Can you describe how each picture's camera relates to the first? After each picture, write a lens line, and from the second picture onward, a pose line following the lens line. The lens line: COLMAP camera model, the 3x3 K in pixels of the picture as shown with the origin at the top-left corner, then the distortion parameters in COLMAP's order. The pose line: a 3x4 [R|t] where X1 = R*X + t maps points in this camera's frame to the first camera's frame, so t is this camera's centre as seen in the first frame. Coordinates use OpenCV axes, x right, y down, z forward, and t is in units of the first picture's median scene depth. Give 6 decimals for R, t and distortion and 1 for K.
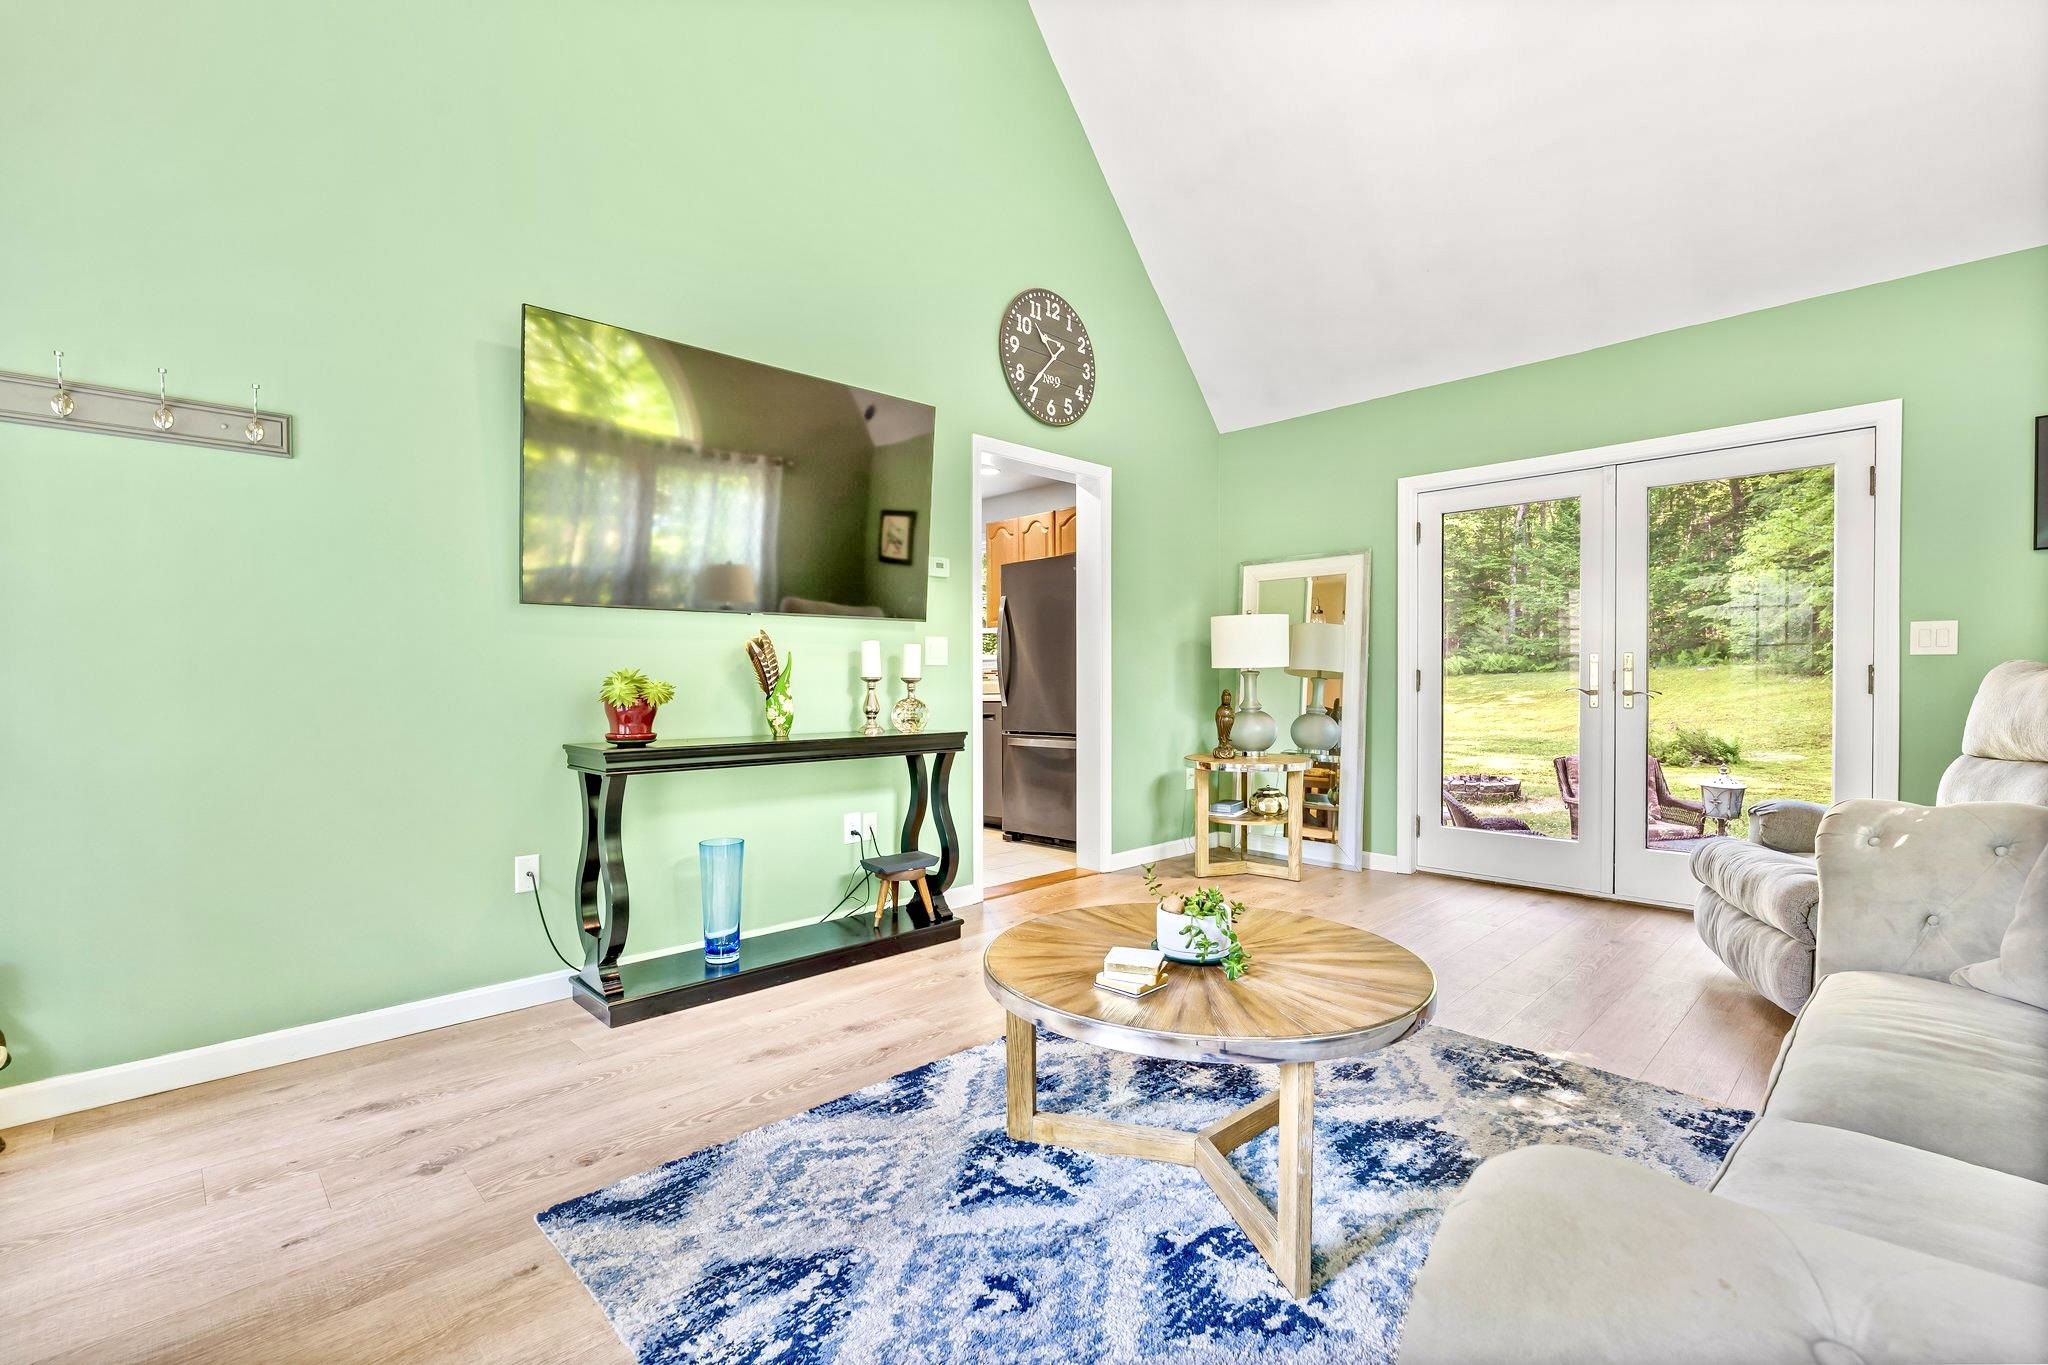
lens RADIAL K [[912.0, 0, 1021.8], [0, 912.0, 686.7], [0, 0, 1]] dist [-0.009790, 0.004610]
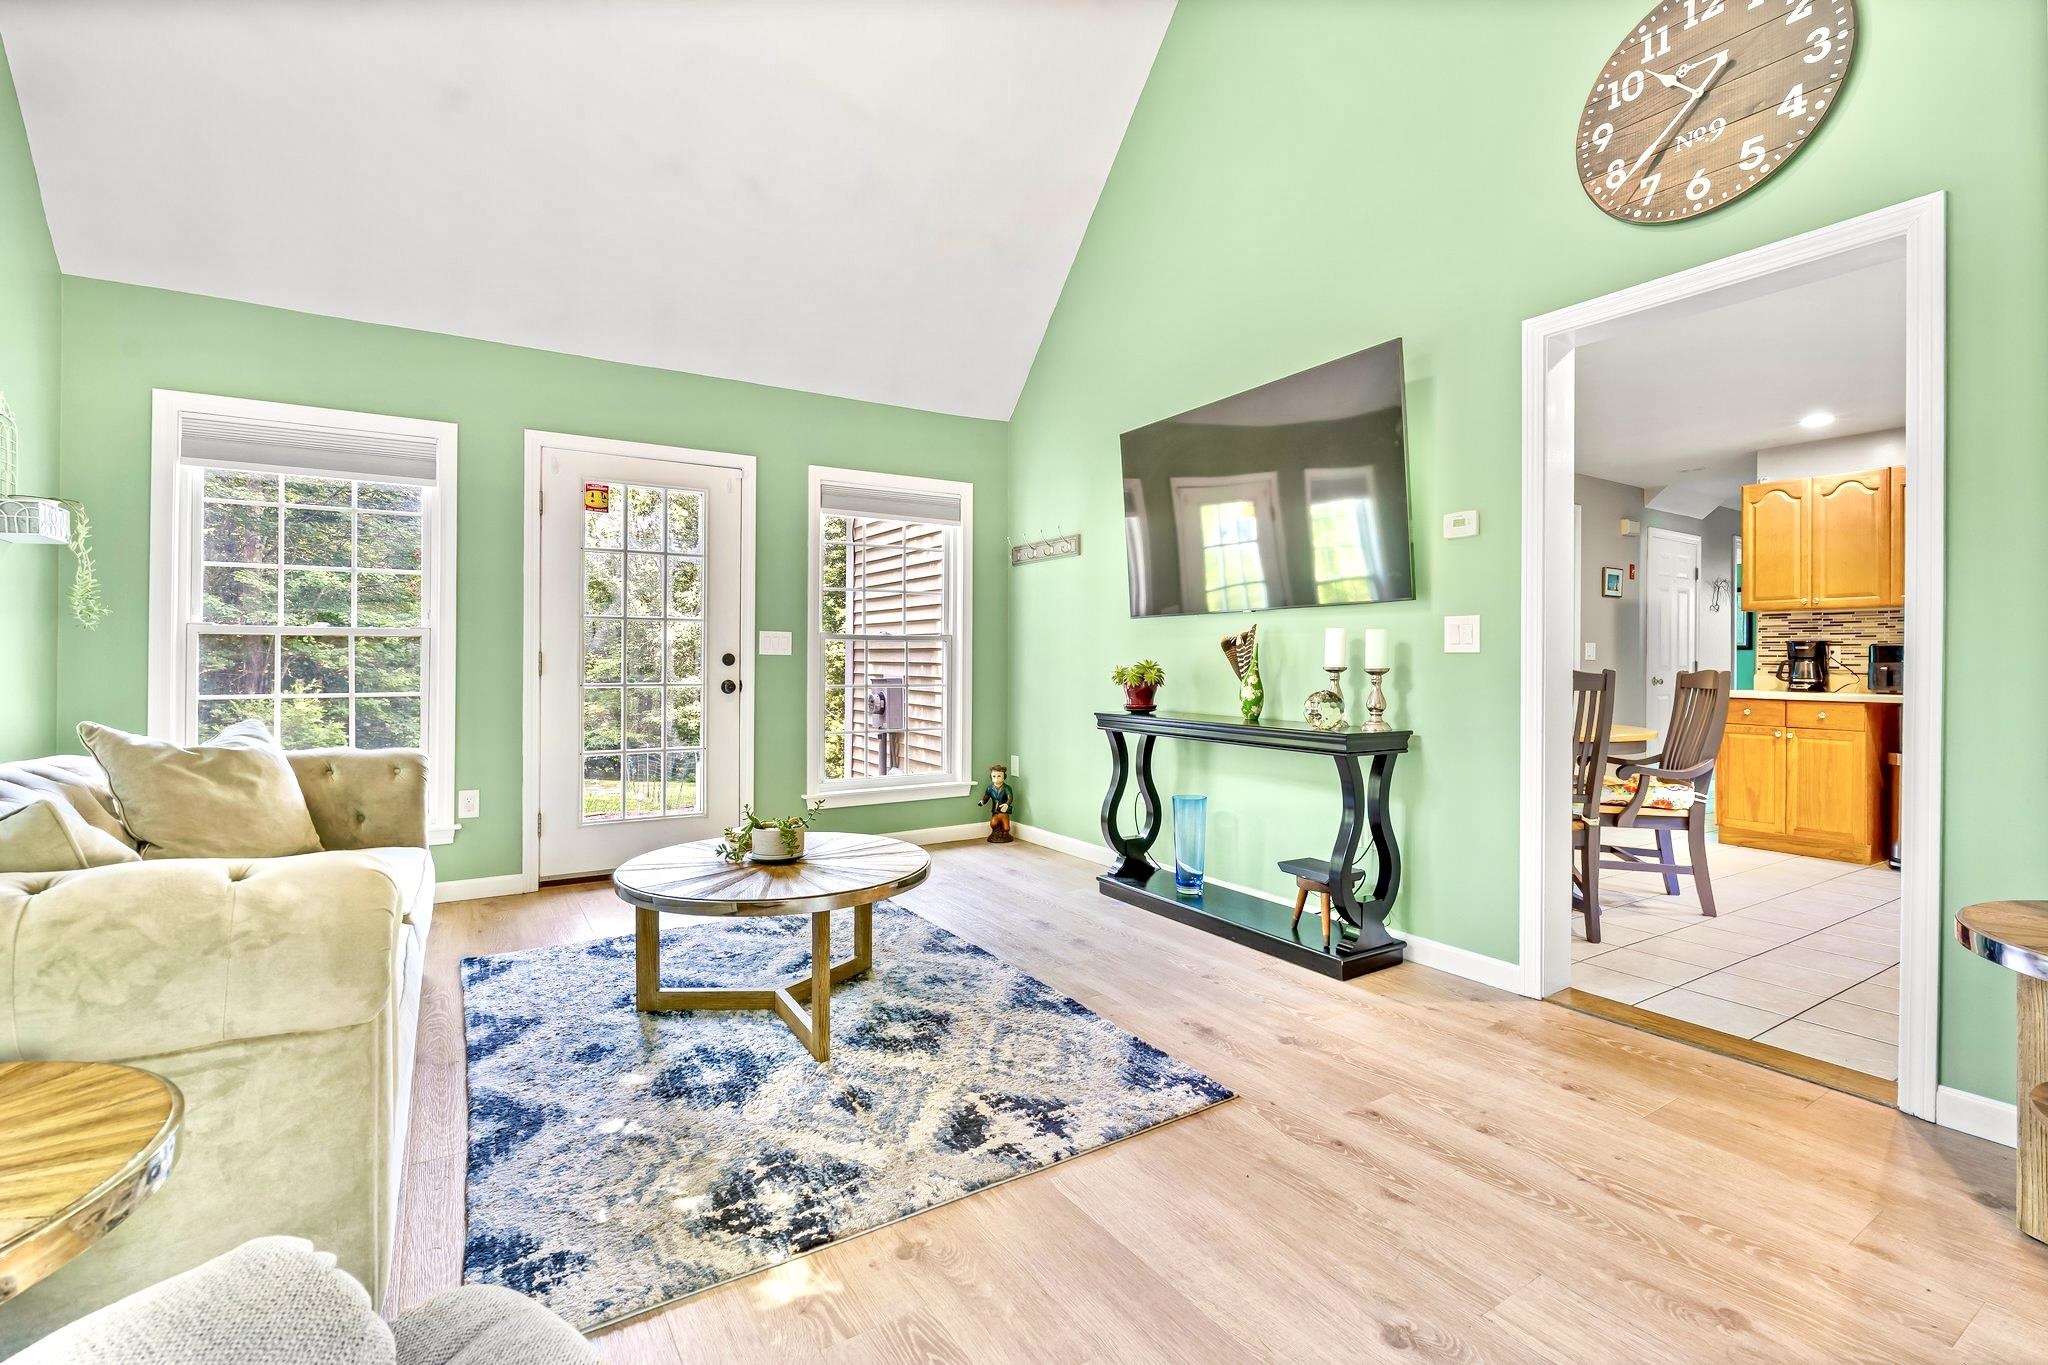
lens RADIAL K [[910.6, 0, 1042.9], [0, 910.6, 662.4], [0, 0, 1]] dist [-0.002358, -0.000201]
pose [[-0.193474, 0.003449, -0.981099, 1.224655], [-0.012001, 0.999911, 0.005882, -0.027892], [0.981032, 0.012912, -0.193416, 1.350096]]
